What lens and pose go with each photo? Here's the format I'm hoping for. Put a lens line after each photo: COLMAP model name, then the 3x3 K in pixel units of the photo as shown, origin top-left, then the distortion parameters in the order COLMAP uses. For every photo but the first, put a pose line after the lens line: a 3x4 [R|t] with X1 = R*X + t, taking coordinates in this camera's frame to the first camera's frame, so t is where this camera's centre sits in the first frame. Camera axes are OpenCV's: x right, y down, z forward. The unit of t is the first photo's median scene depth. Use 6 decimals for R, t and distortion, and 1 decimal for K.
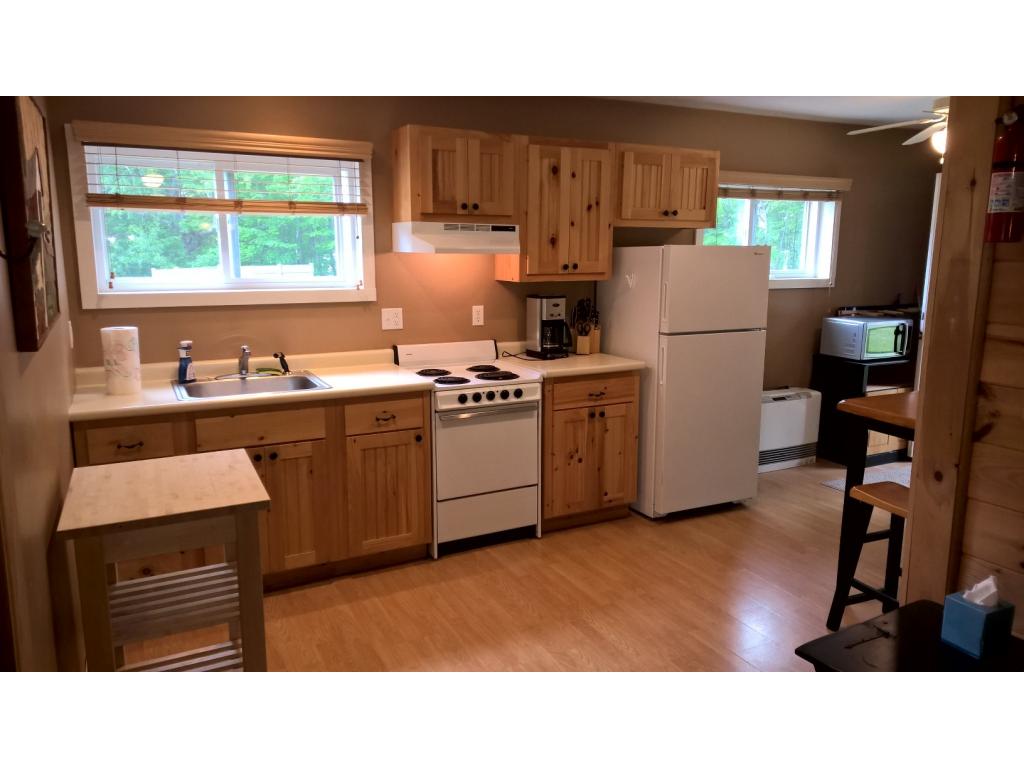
lens RADIAL K [[762.3, 0, 556.5], [0, 762.3, 379.0], [0, 0, 1]] dist [0.045244, -0.021640]
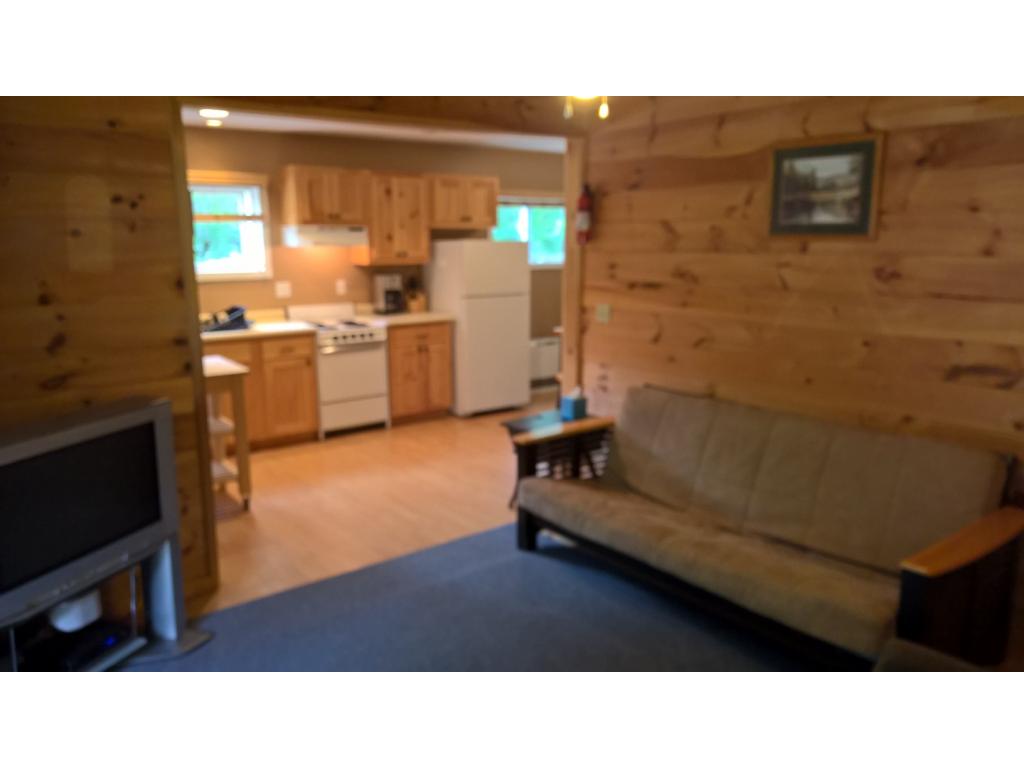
lens RADIAL K [[762.3, 0, 542.3], [0, 762.3, 389.1], [0, 0, 1]] dist [0.045244, -0.021640]
pose [[0.984083, -0.040392, 0.173058, 0.020257], [0.034759, 0.998766, 0.035459, 0.084992], [-0.174277, -0.028879, 0.984273, -0.611463]]
